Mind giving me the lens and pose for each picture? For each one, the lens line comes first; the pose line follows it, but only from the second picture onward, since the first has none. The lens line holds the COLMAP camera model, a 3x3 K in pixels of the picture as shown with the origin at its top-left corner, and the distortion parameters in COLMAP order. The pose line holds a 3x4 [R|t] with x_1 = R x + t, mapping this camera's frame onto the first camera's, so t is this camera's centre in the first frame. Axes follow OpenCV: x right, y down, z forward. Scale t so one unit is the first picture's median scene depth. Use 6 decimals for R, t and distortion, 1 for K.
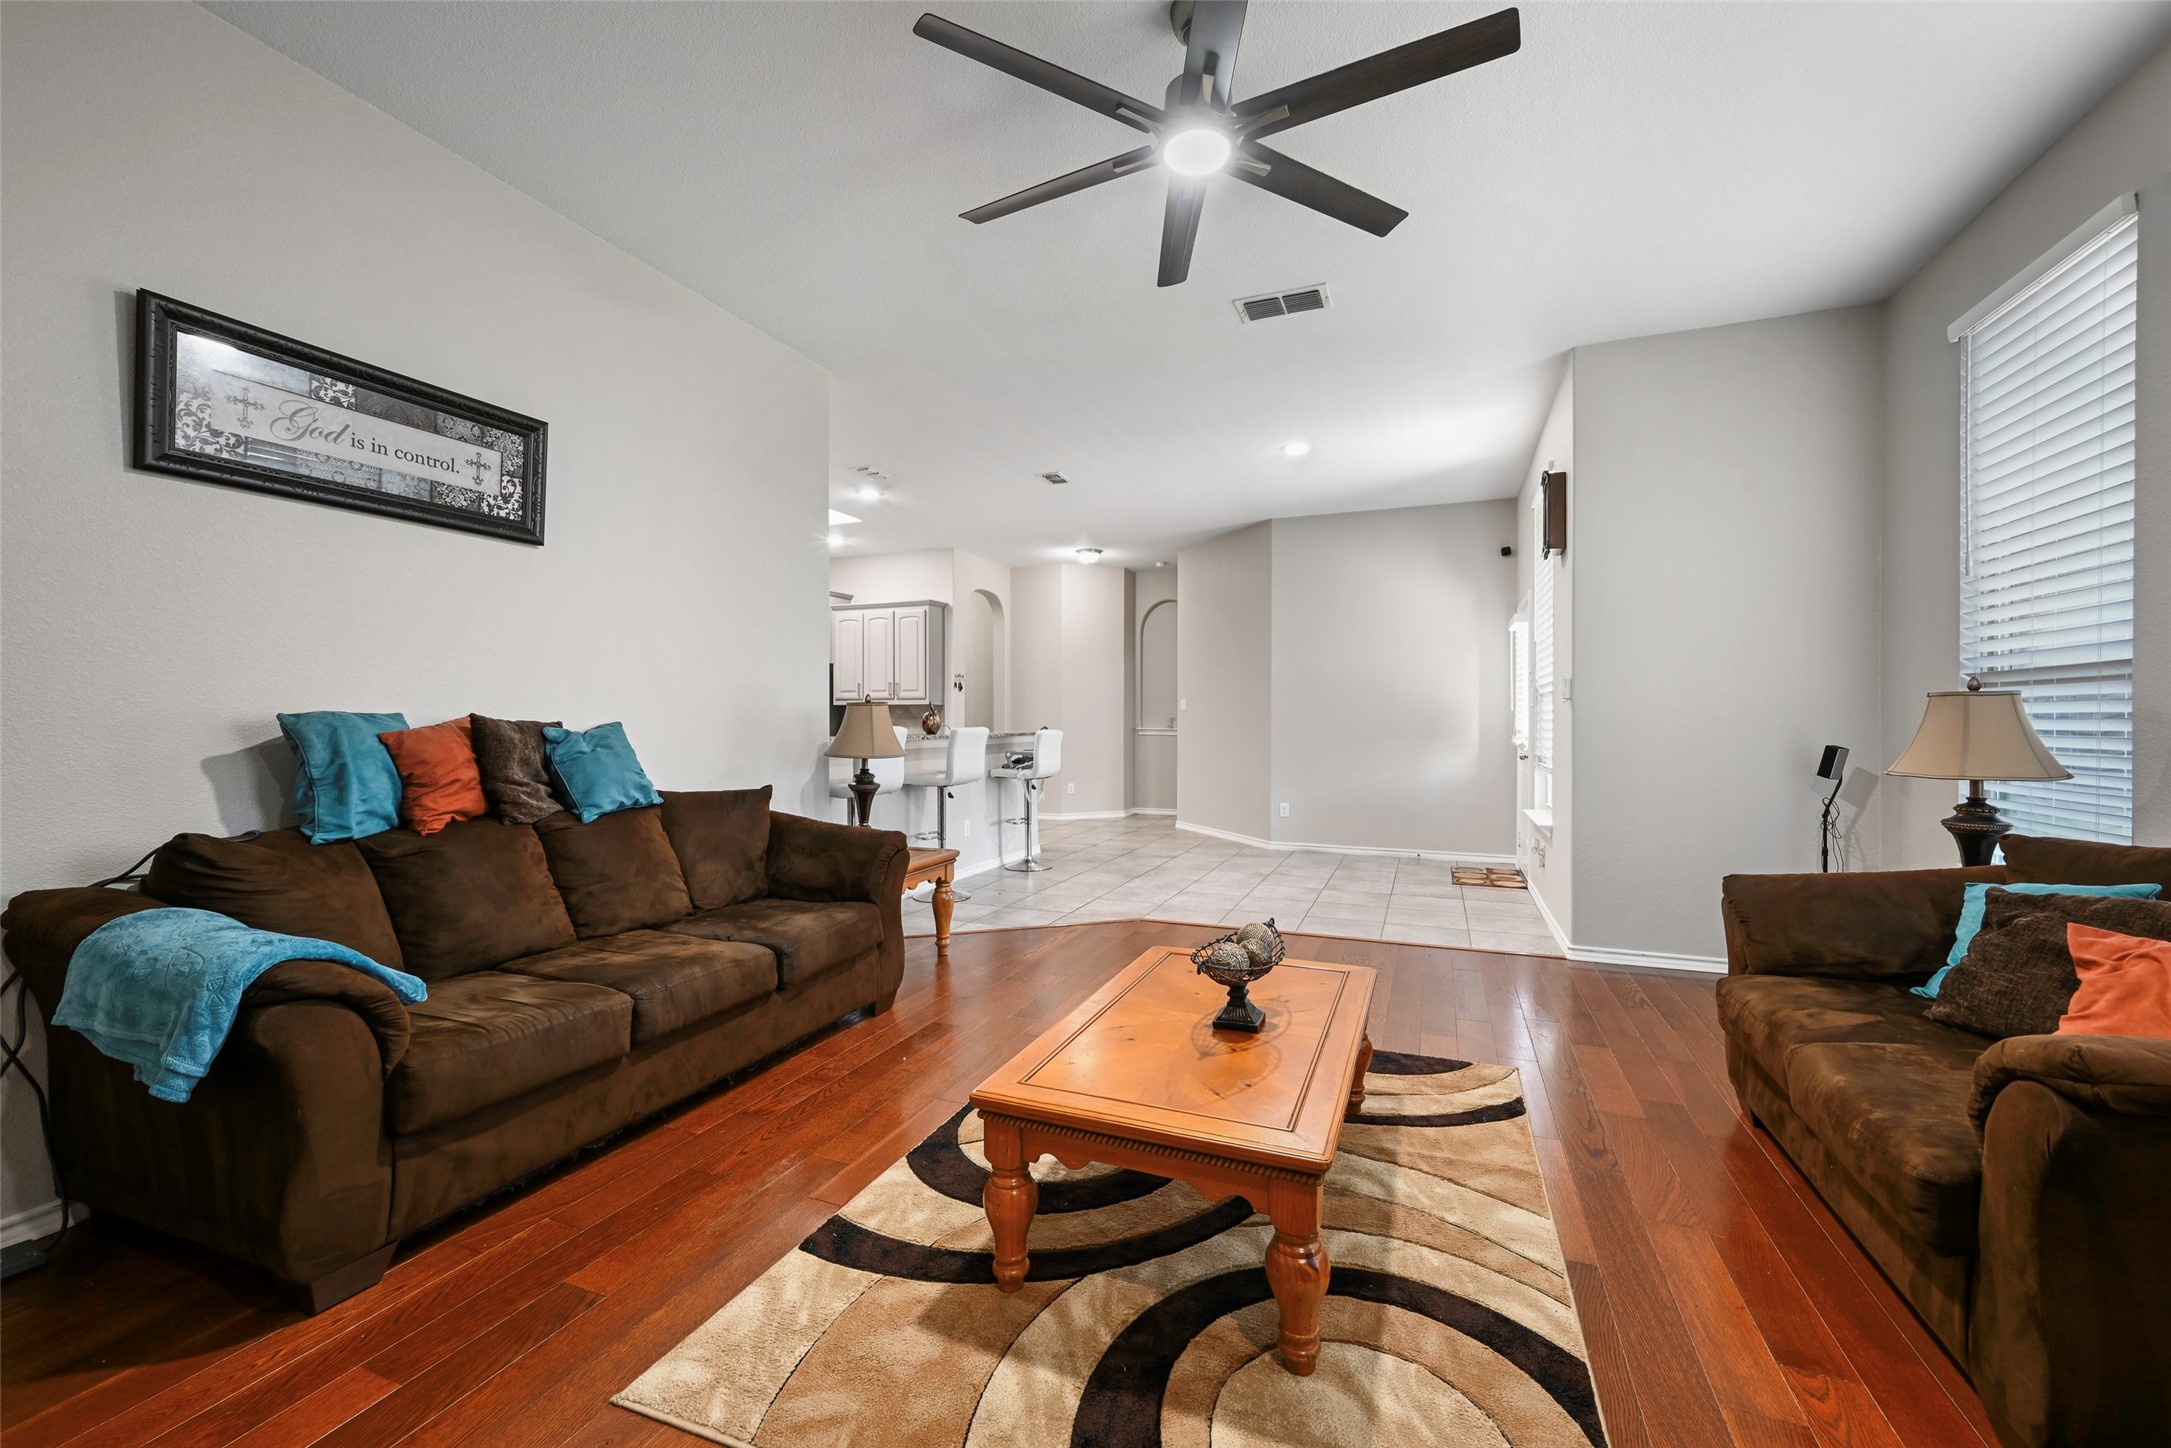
lens RADIAL K [[862.0, 0, 1087.1], [0, 862.0, 729.8], [0, 0, 1]] dist [0.000598, 0.000798]
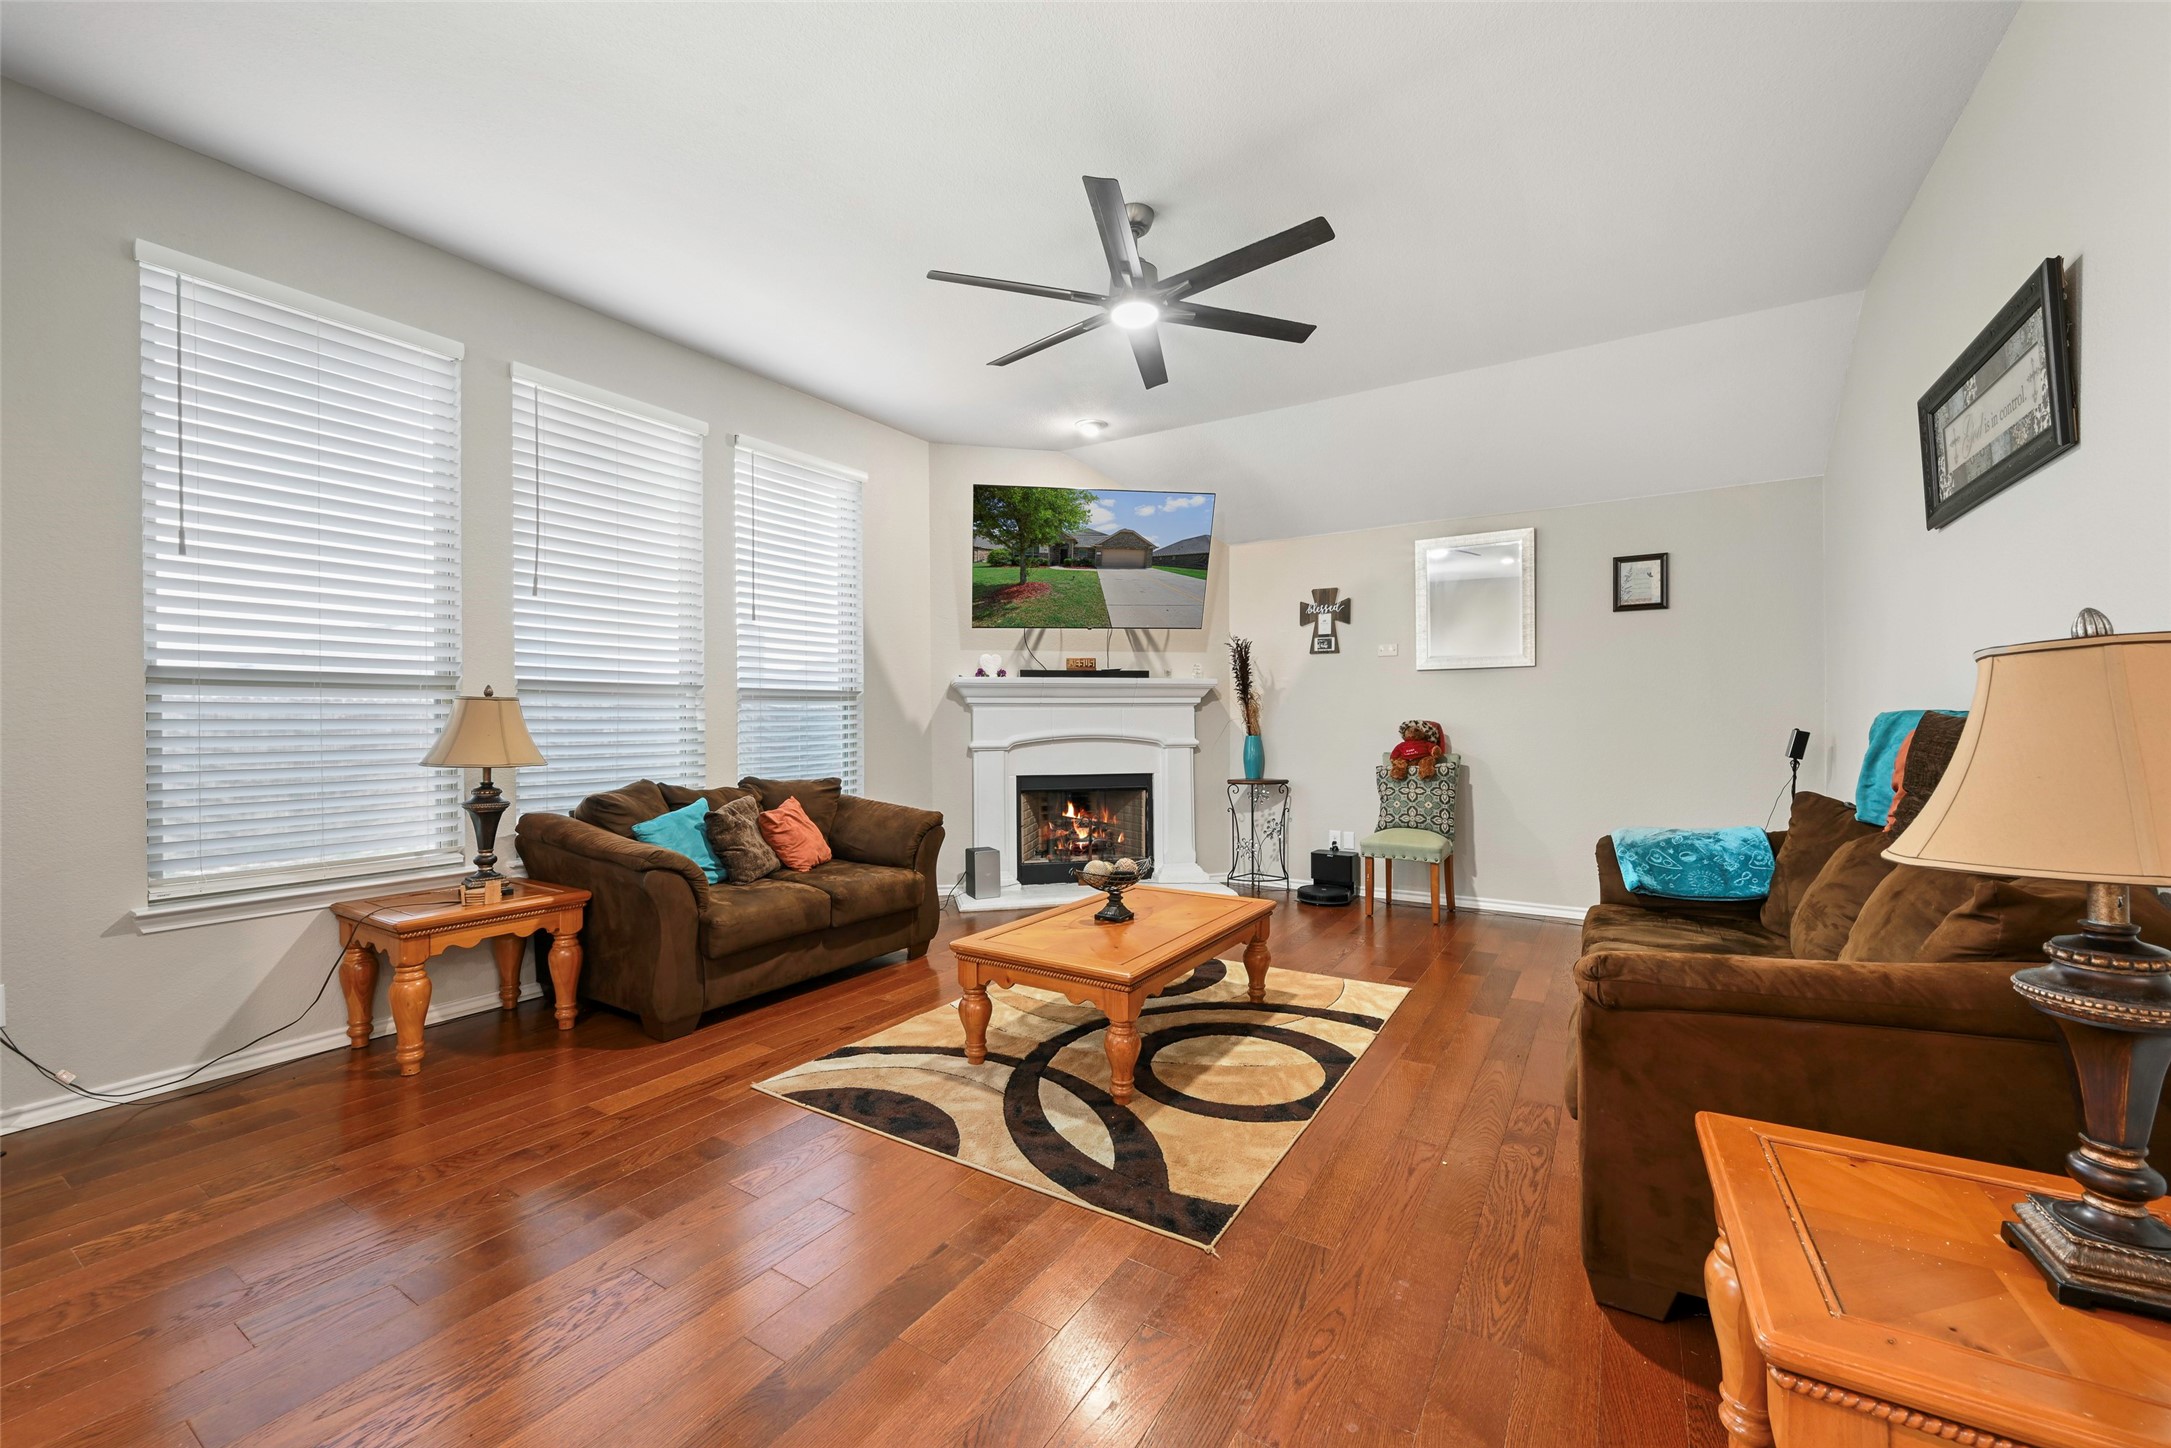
lens RADIAL K [[862.0, 0, 1081.6], [0, 862.0, 721.0], [0, 0, 1]] dist [0.000598, 0.000798]
pose [[-0.983340, 0.001312, 0.181771, -0.014676], [0.003998, 0.999888, 0.014413, -0.009884], [-0.181731, 0.014899, -0.983235, 0.821600]]
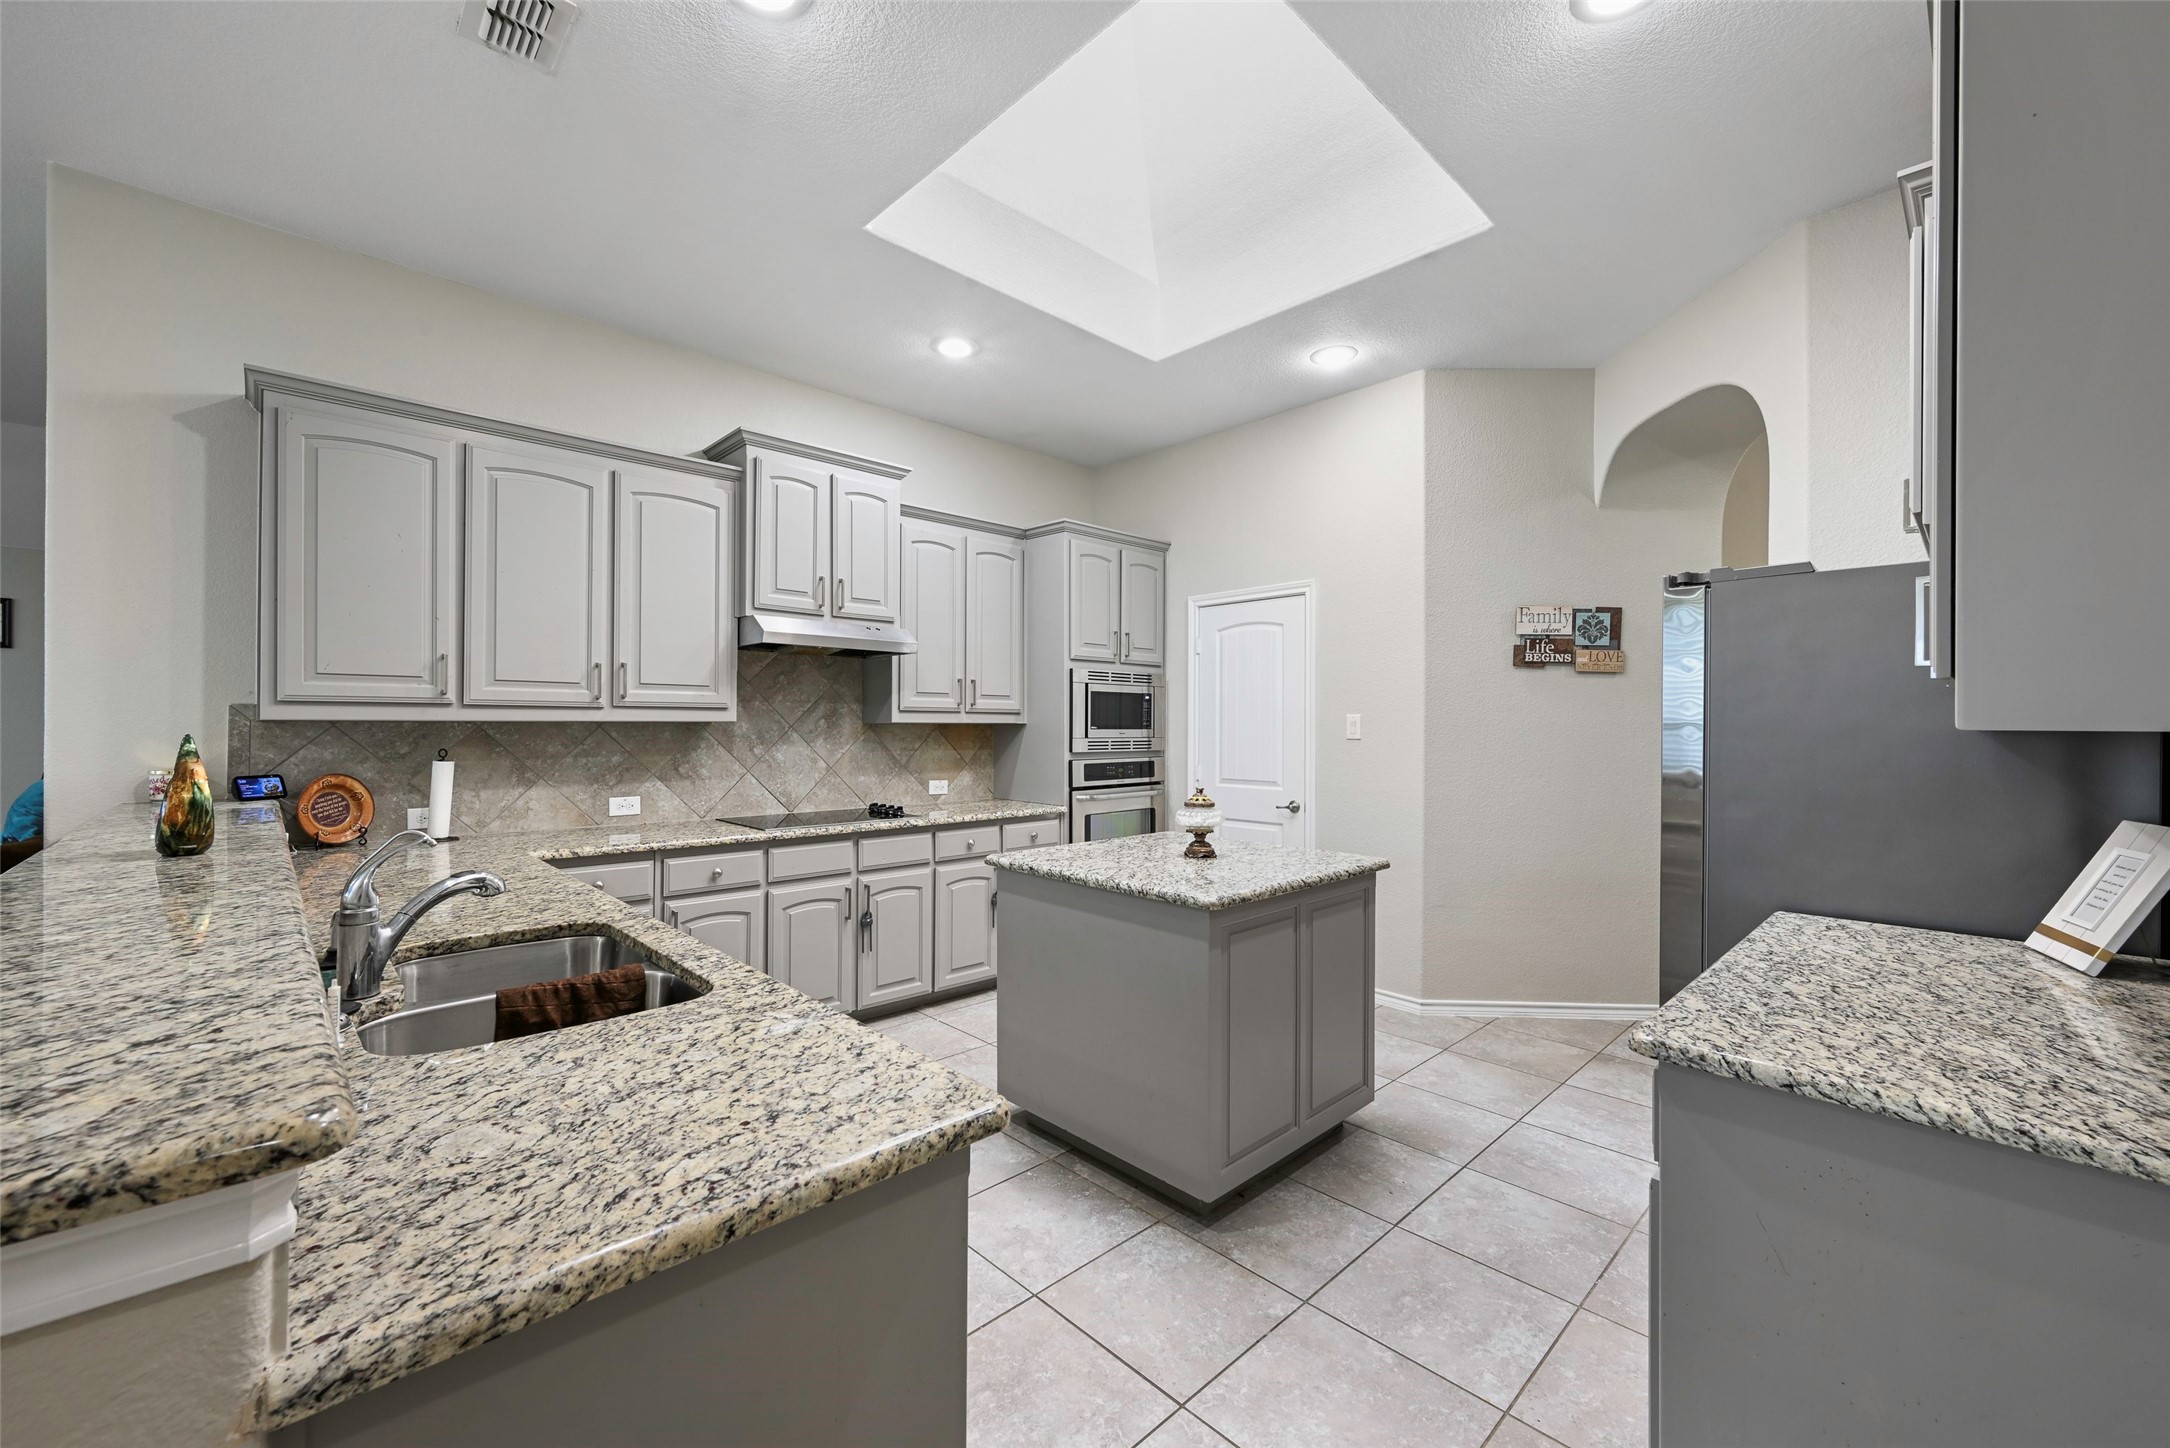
lens RADIAL K [[861.6, 0, 1086.3], [0, 861.6, 726.3], [0, 0, 1]] dist [0.000598, 0.000798]
pose [[-0.414080, 0.001218, -0.910240, -0.043202], [-0.015403, 0.999847, 0.008345, -0.040257], [0.910110, 0.017476, -0.413997, 1.290646]]
